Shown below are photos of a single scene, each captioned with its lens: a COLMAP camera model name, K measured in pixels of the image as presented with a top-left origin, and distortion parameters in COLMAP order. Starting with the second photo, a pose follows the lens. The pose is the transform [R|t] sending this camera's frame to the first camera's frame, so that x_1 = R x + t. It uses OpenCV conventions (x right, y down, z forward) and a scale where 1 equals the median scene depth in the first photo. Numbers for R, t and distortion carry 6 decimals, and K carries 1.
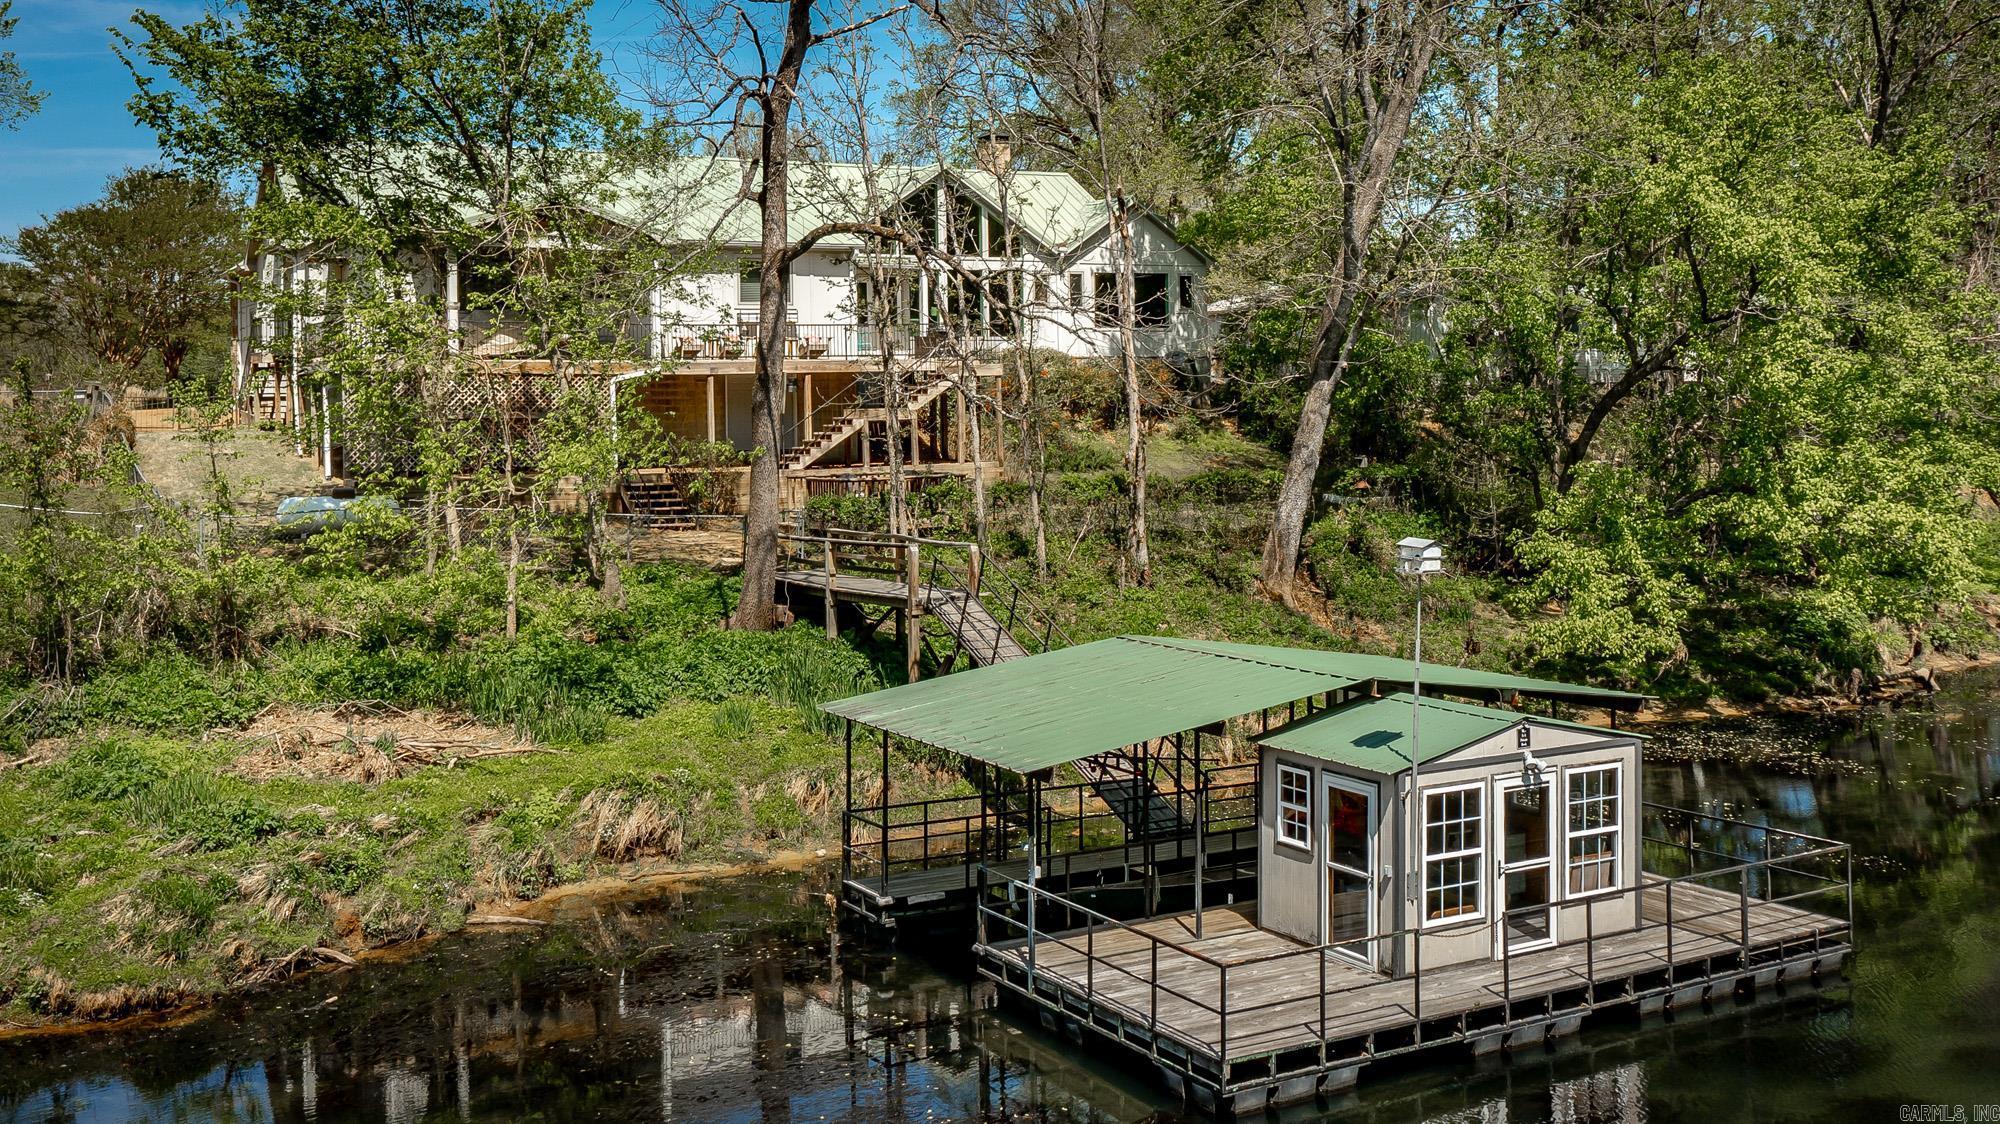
lens RADIAL K [[1671.2, 0, 1070.7], [0, 1671.2, 562.5], [0, 0, 1]] dist [-0.000083, 0.006924]
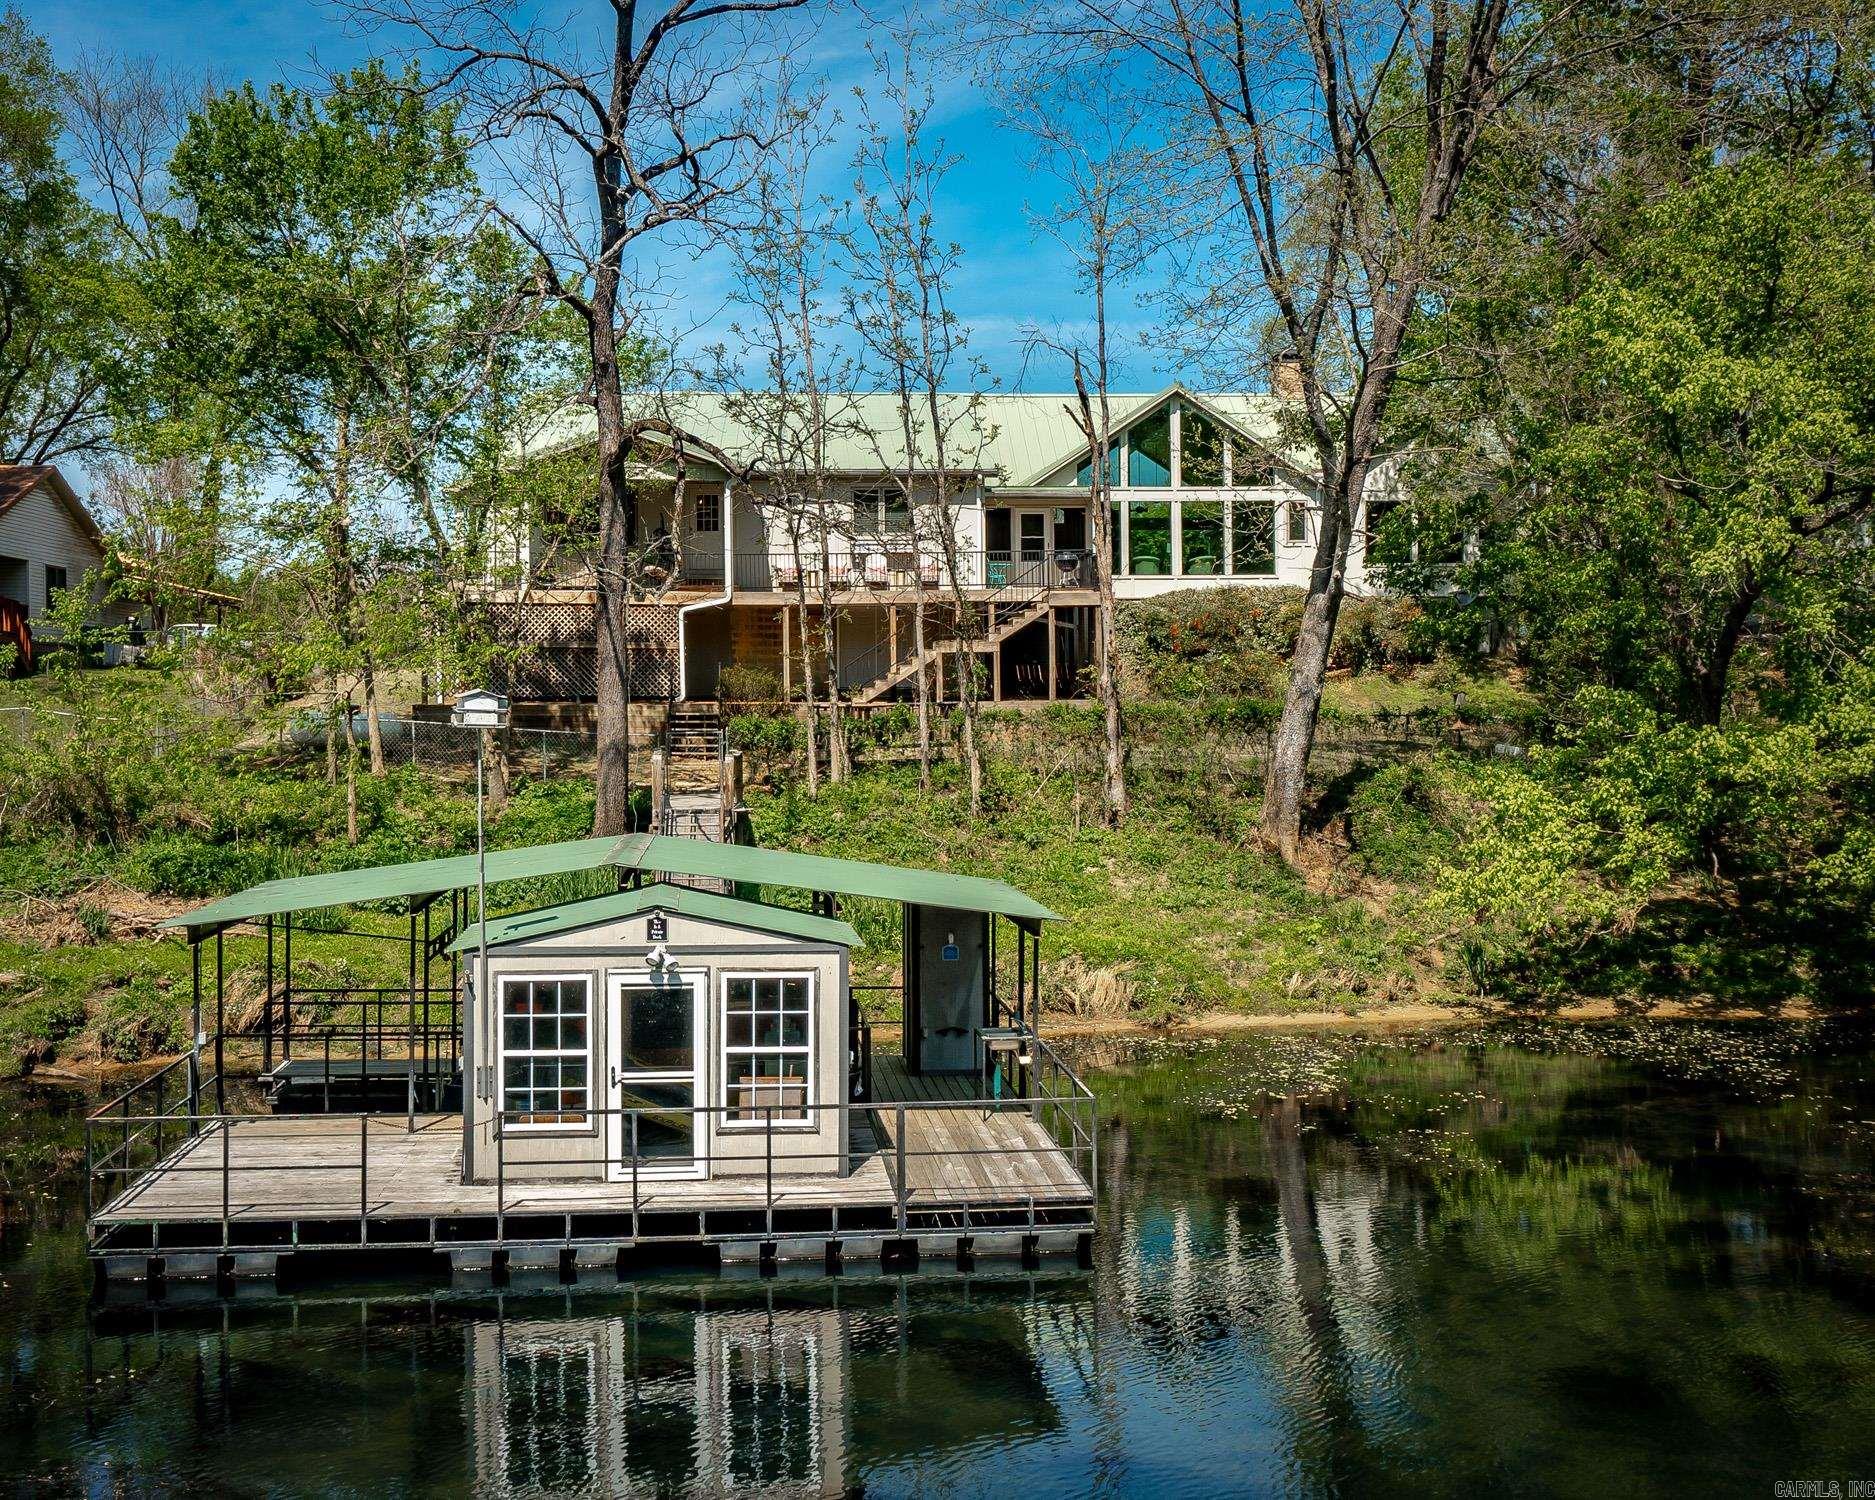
lens RADIAL K [[1782.4, 0, 937.4], [0, 1782.4, 861.3], [0, 0, 1]] dist [0.009551, 0.004827]
pose [[0.925097, 0.043308, -0.377254, 0.748177], [-0.040577, 0.999061, 0.015189, 0.049604], [0.377558, 0.001257, 0.925985, 0.201401]]
